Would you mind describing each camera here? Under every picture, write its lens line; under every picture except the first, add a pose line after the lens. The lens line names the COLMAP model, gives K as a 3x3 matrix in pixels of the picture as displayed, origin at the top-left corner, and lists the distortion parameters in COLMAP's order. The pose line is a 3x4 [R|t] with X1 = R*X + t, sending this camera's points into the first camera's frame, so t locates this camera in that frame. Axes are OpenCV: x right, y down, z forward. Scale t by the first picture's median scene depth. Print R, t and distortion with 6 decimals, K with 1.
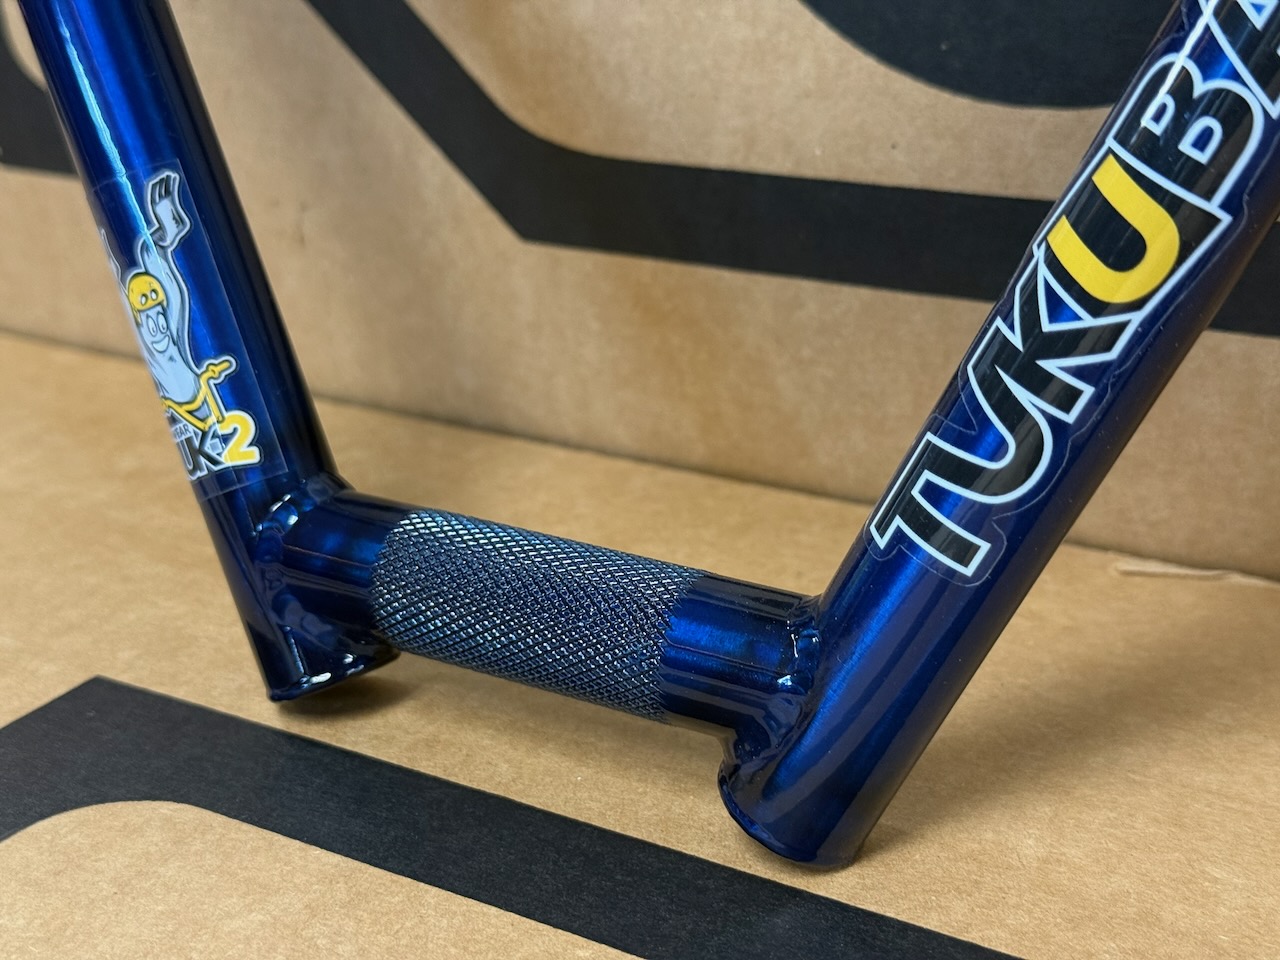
lens RADIAL K [[1818.2, 0, 641.9], [0, 1818.2, 449.0], [0, 0, 1]] dist [0.172054, -0.338074]
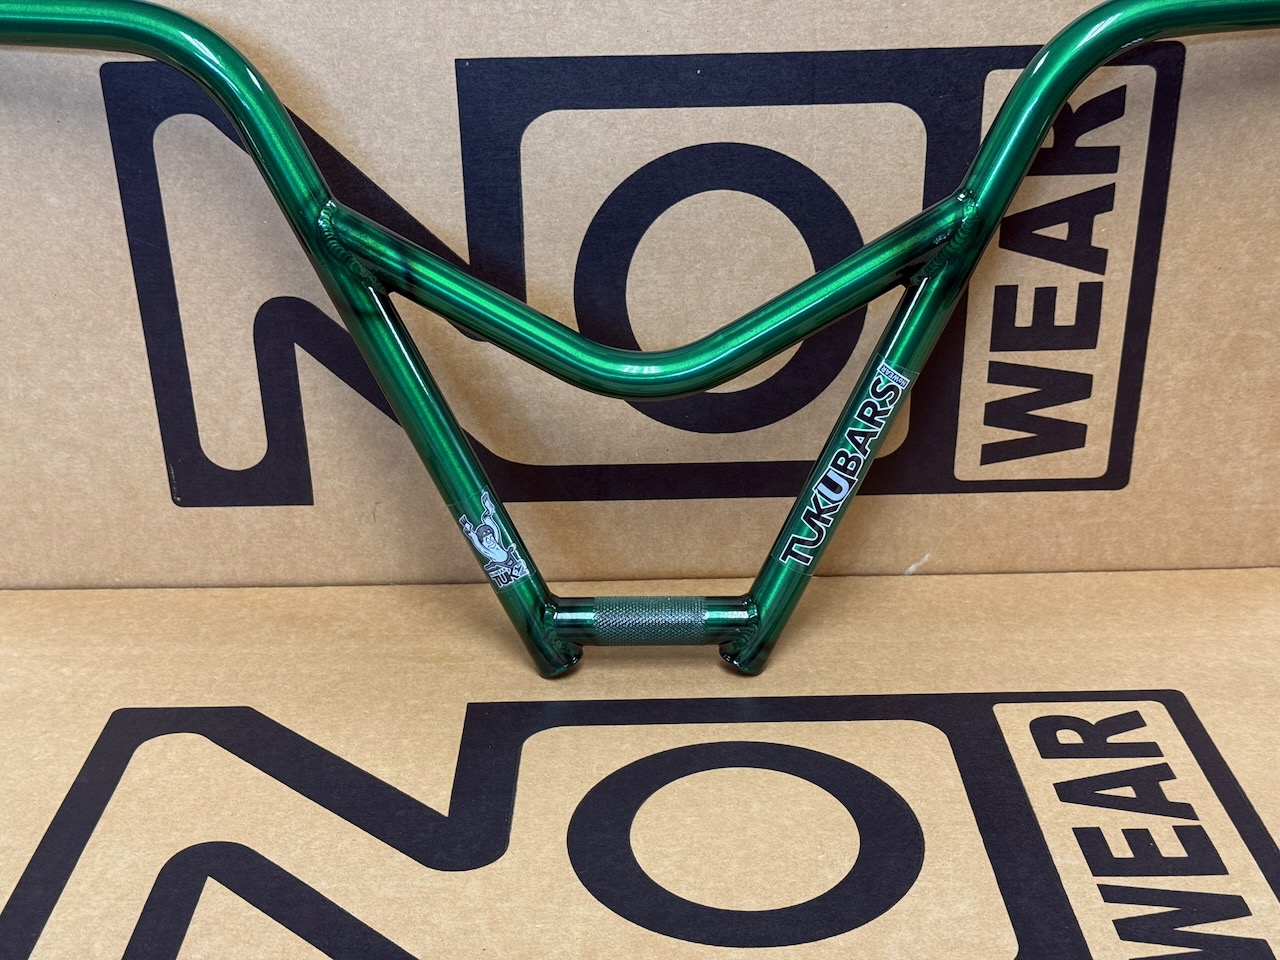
lens RADIAL K [[1645.8, 0, 638.6], [0, 1645.8, 475.4], [0, 0, 1]] dist [0.159455, -0.293269]
pose [[0.871918, -0.184650, 0.453501, -1.004724], [0.185689, 0.981681, 0.042694, -0.236592], [-0.453076, 0.046984, 0.890233, -1.151586]]
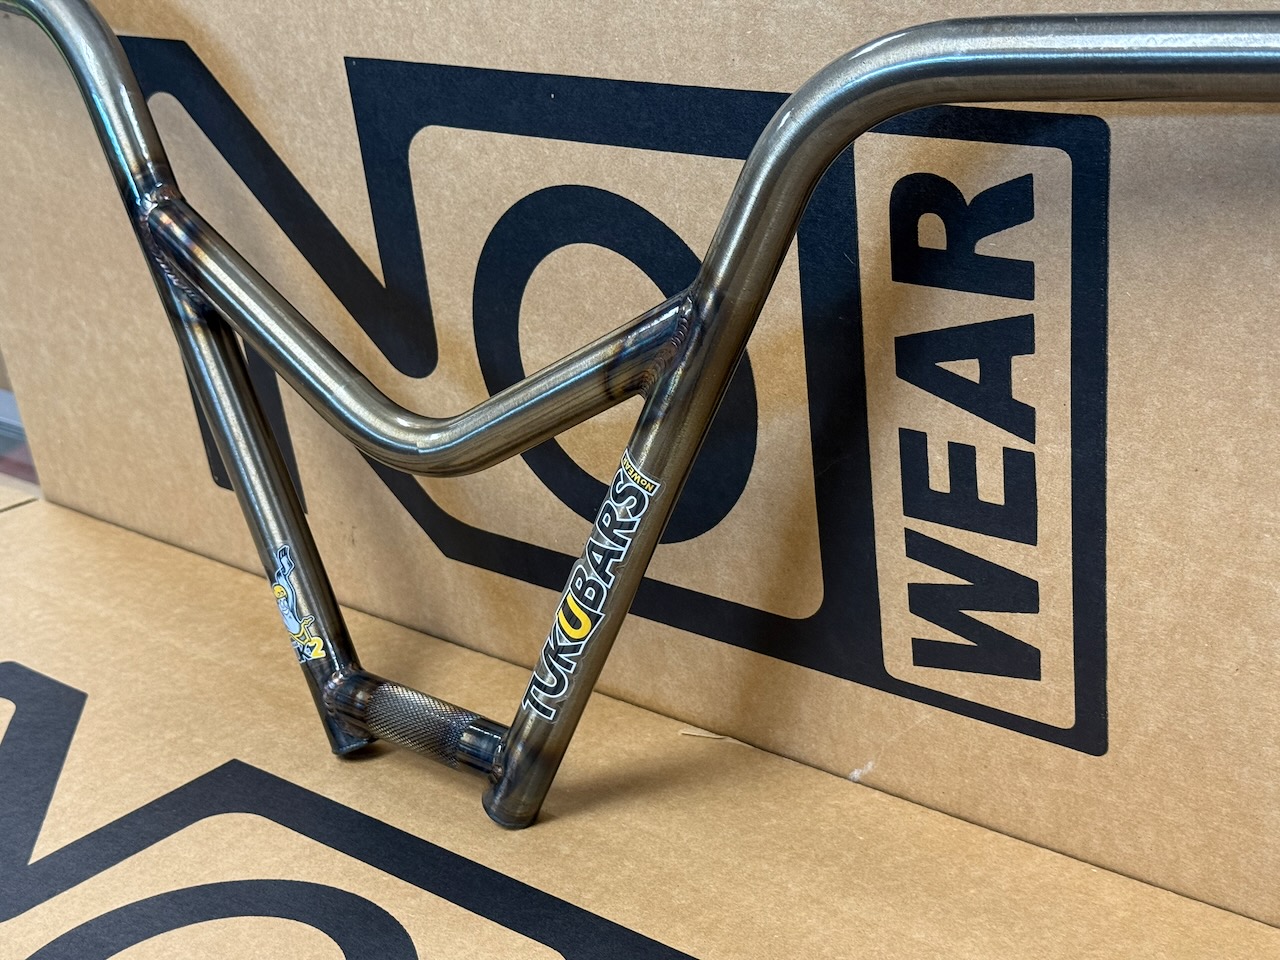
lens RADIAL K [[1672.6, 0, 637.2], [0, 1672.6, 481.1], [0, 0, 1]] dist [0.159862, -0.305111]
pose [[0.992572, 0.032363, -0.117274, 0.437727], [-0.032179, 0.999476, 0.003457, -0.248303], [0.117325, 0.000342, 0.993094, -1.045812]]
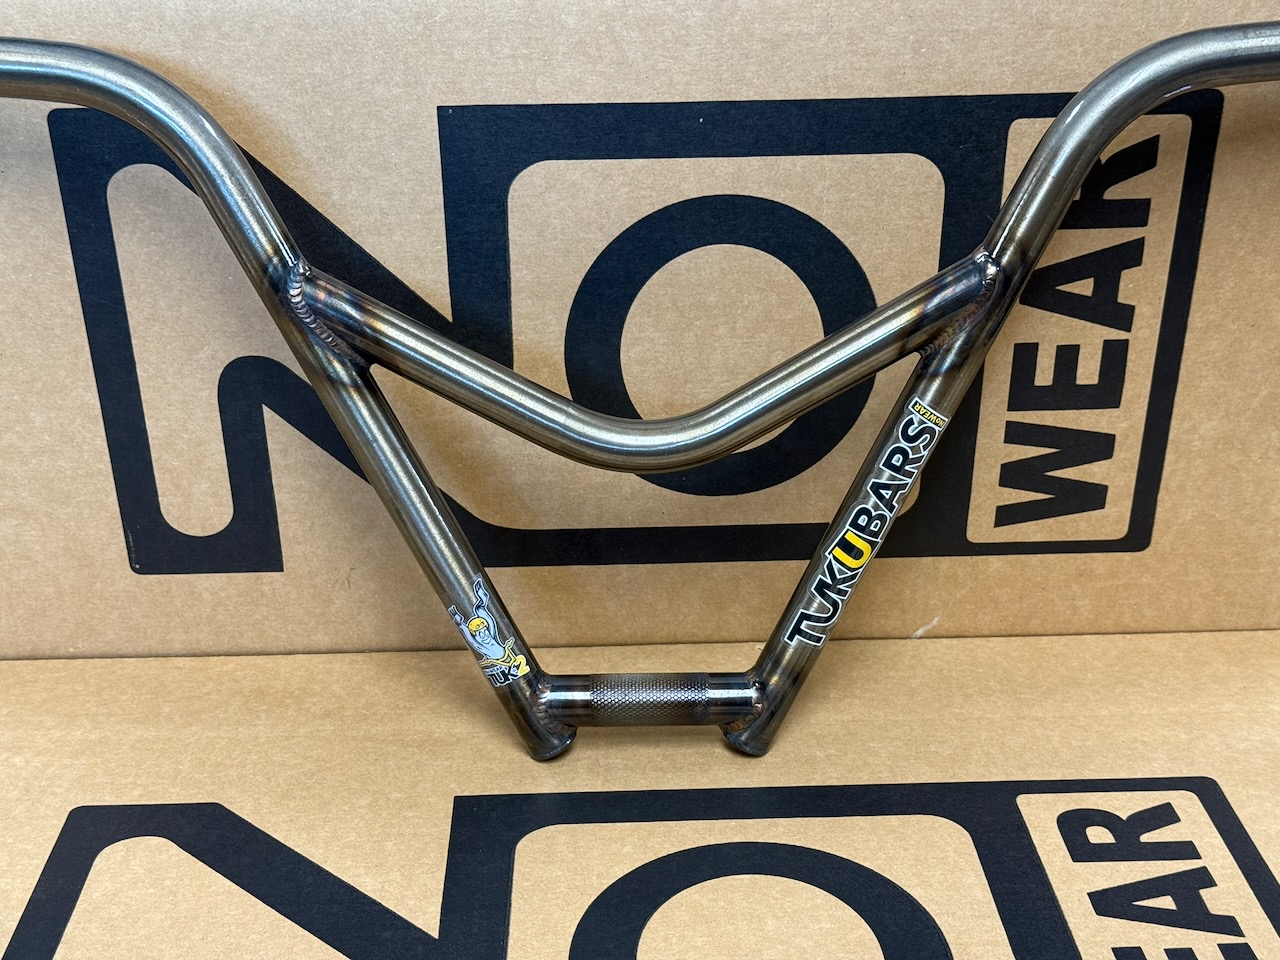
lens RADIAL K [[1639.4, 0, 636.0], [0, 1639.4, 477.2], [0, 0, 1]] dist [0.156102, -0.282412]
pose [[0.856991, -0.202731, 0.473780, -0.957848], [0.190092, 0.978895, 0.075025, -0.387140], [-0.478991, 0.025766, 0.877442, -0.987643]]
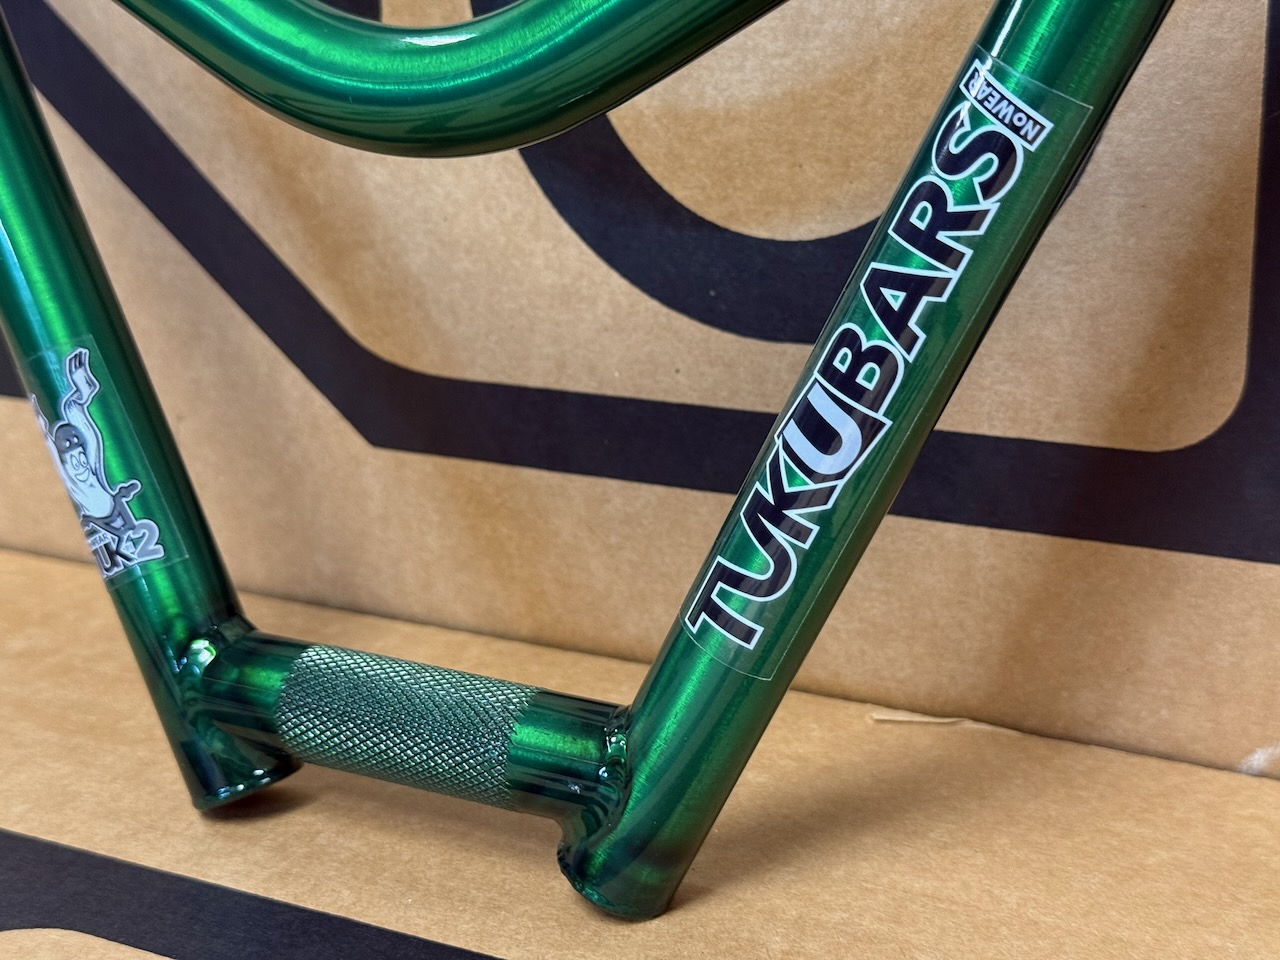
lens RADIAL K [[1857.7, 0, 596.3], [0, 1857.7, 485.6], [0, 0, 1]] dist [0.114308, -0.065121]
pose [[0.998877, -0.015723, 0.044700, 0.027481], [0.018664, 0.997634, -0.066161, -0.009091], [-0.043554, 0.066921, 0.996807, -0.214251]]
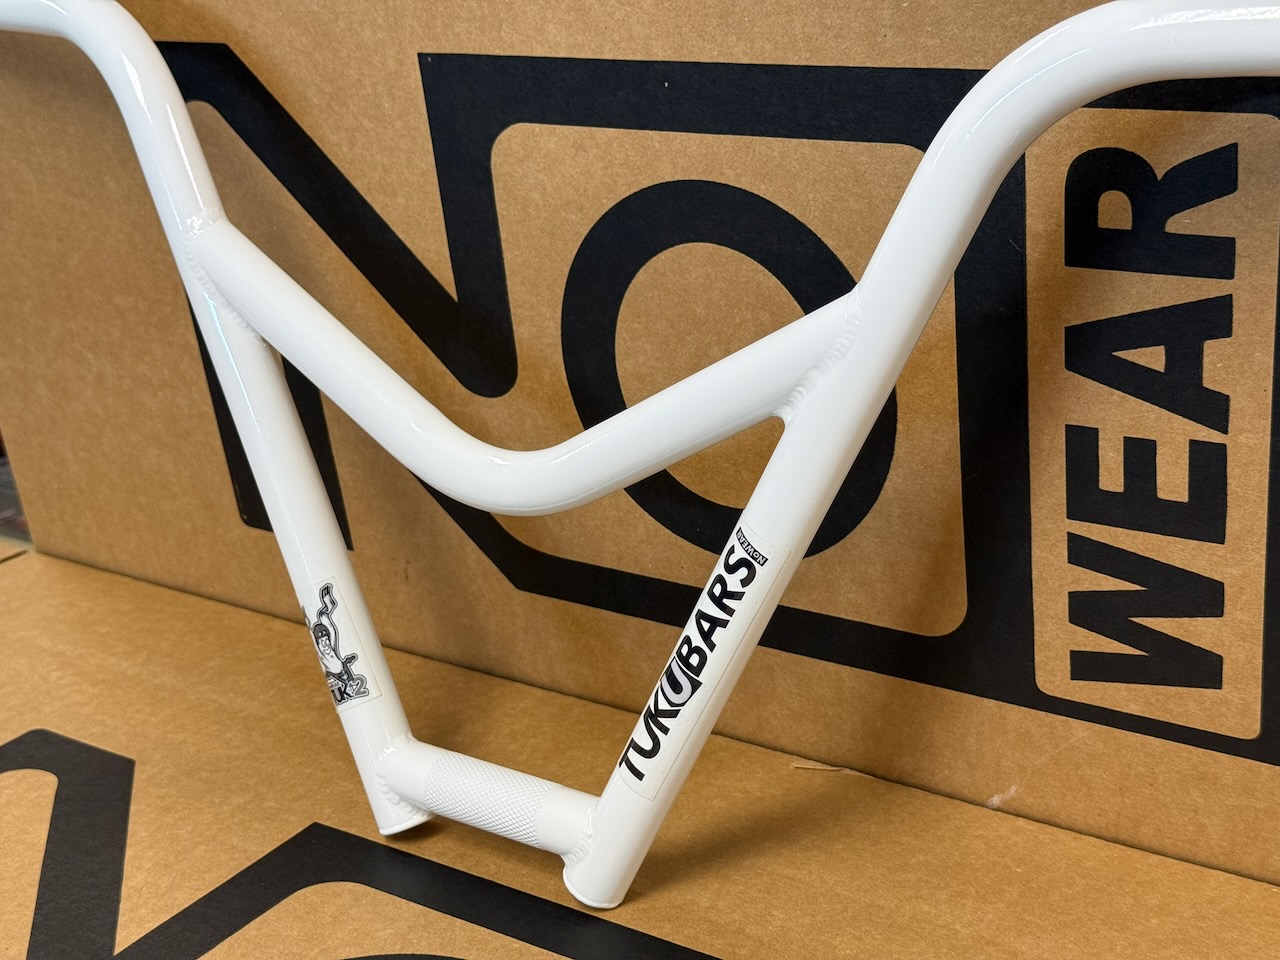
lens RADIAL K [[1686.8, 0, 645.3], [0, 1686.8, 477.2], [0, 0, 1]] dist [0.167772, -0.348141]
pose [[0.998943, -0.009462, -0.044989, 0.180411], [0.008542, 0.999751, -0.020598, -0.225842], [0.045173, 0.020192, 0.998775, -0.951718]]
